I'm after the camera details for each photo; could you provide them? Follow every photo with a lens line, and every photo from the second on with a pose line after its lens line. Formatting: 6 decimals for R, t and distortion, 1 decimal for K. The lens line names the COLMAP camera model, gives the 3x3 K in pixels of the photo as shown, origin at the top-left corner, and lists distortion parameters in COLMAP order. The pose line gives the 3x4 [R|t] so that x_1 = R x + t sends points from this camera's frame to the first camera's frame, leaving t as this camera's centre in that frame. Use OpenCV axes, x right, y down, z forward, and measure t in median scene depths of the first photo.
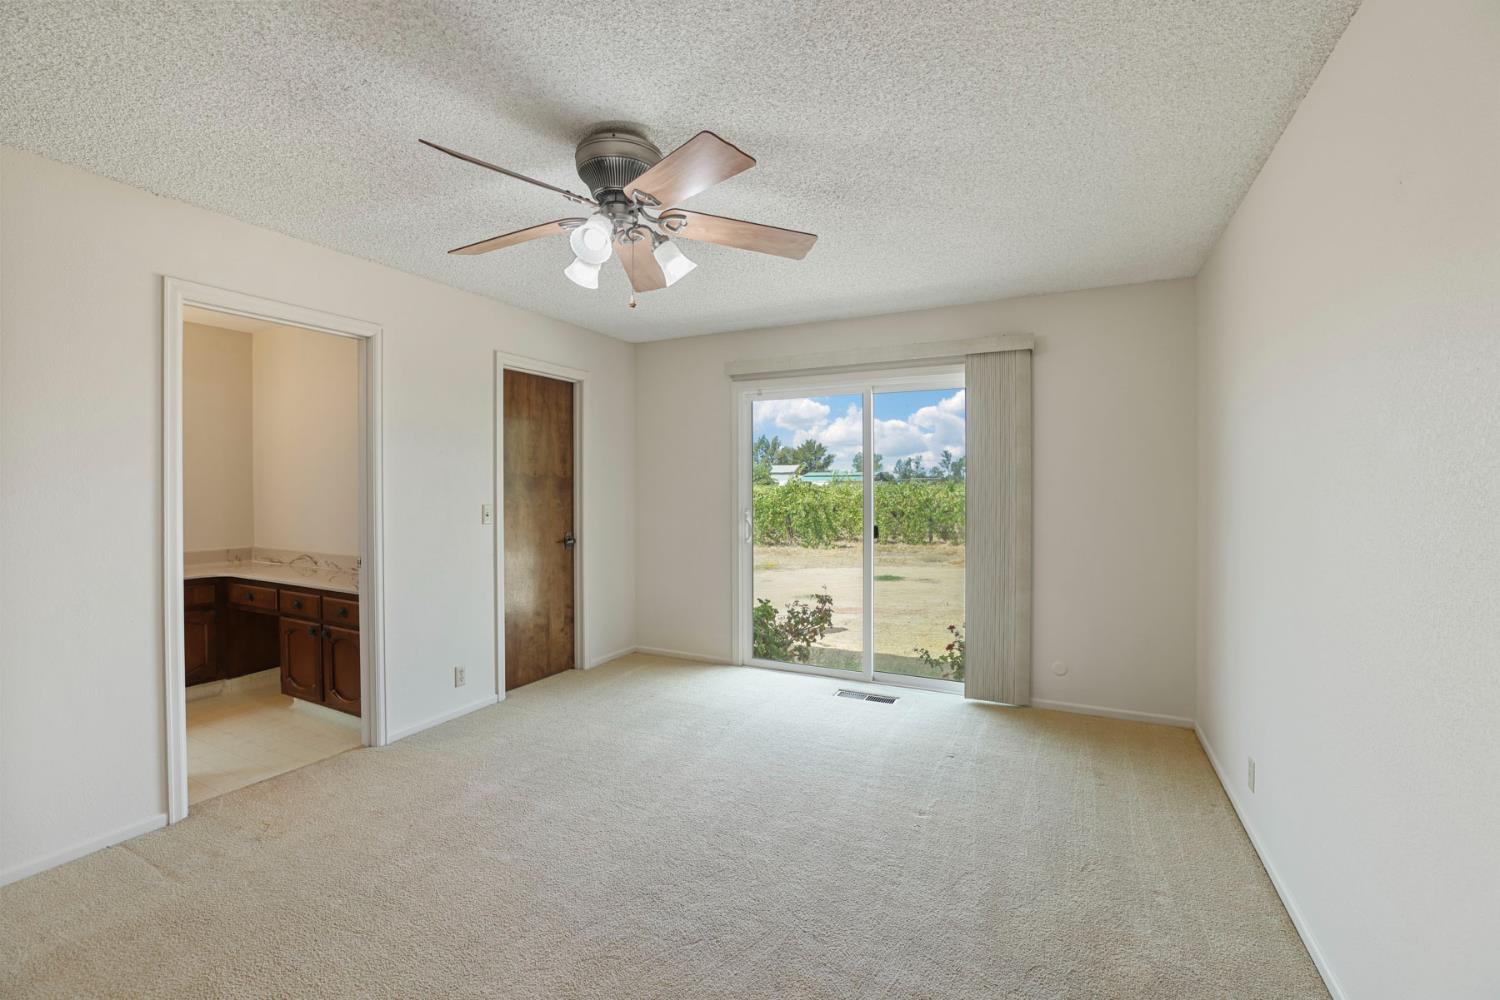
lens RADIAL K [[642.4, 0, 747.9], [0, 642.4, 496.1], [0, 0, 1]] dist [-0.052041, 0.019450]
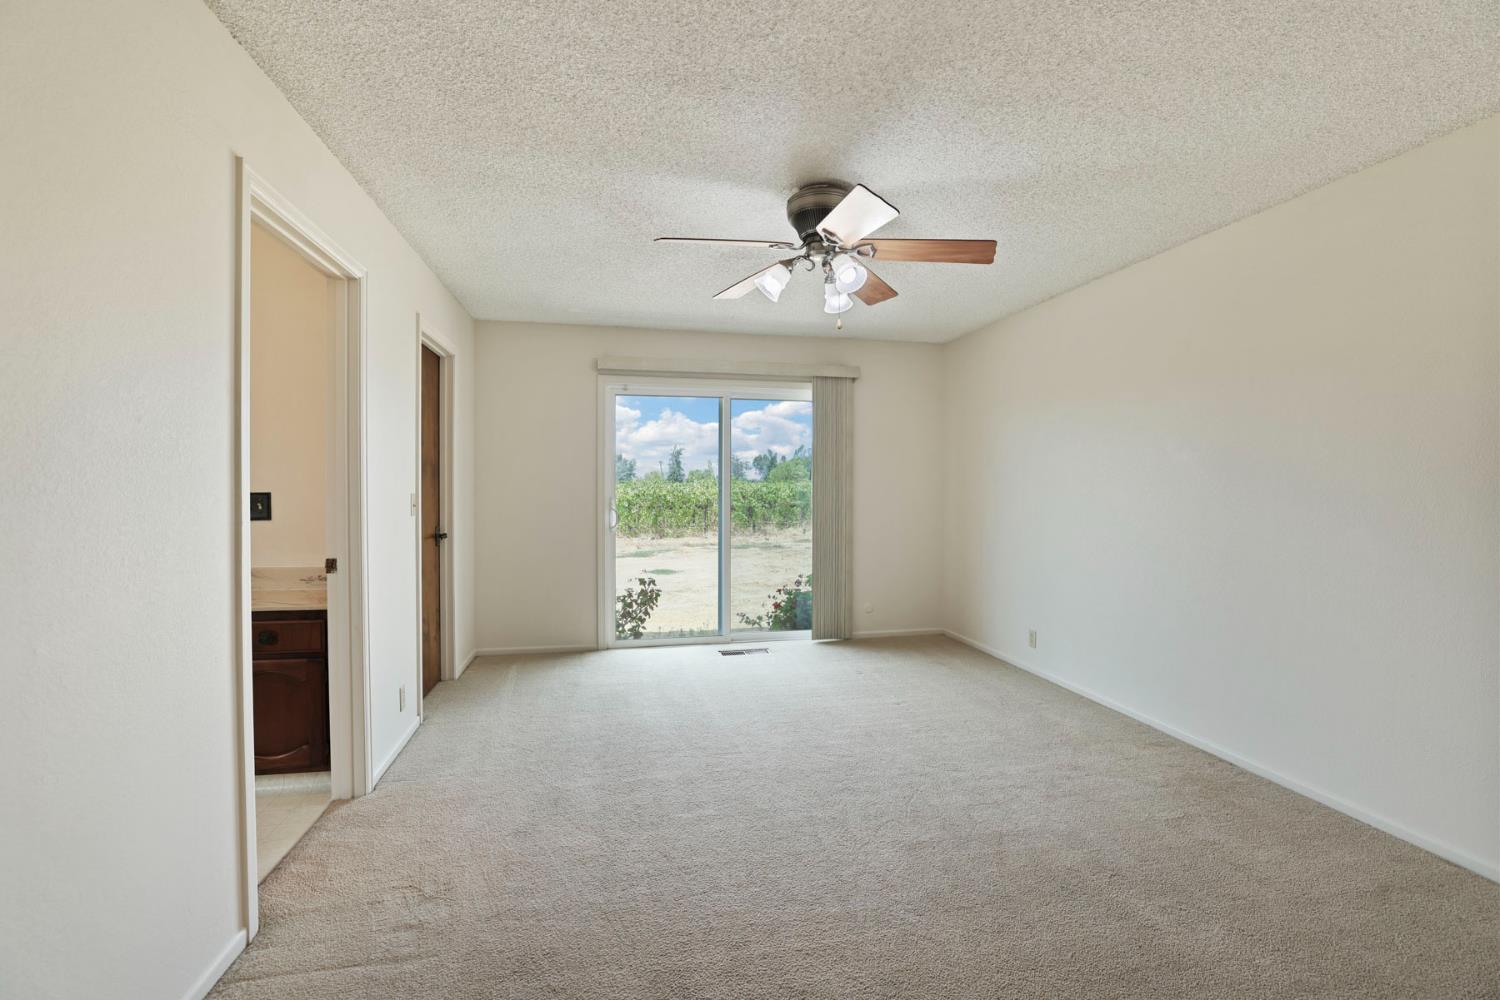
lens RADIAL K [[642.4, 0, 747.9], [0, 642.4, 496.1], [0, 0, 1]] dist [-0.052041, 0.019450]
pose [[0.778725, -0.009633, 0.627292, -0.588552], [0.006644, 0.999953, 0.007108, 0.013114], [-0.627331, -0.001368, 0.778752, 0.061761]]
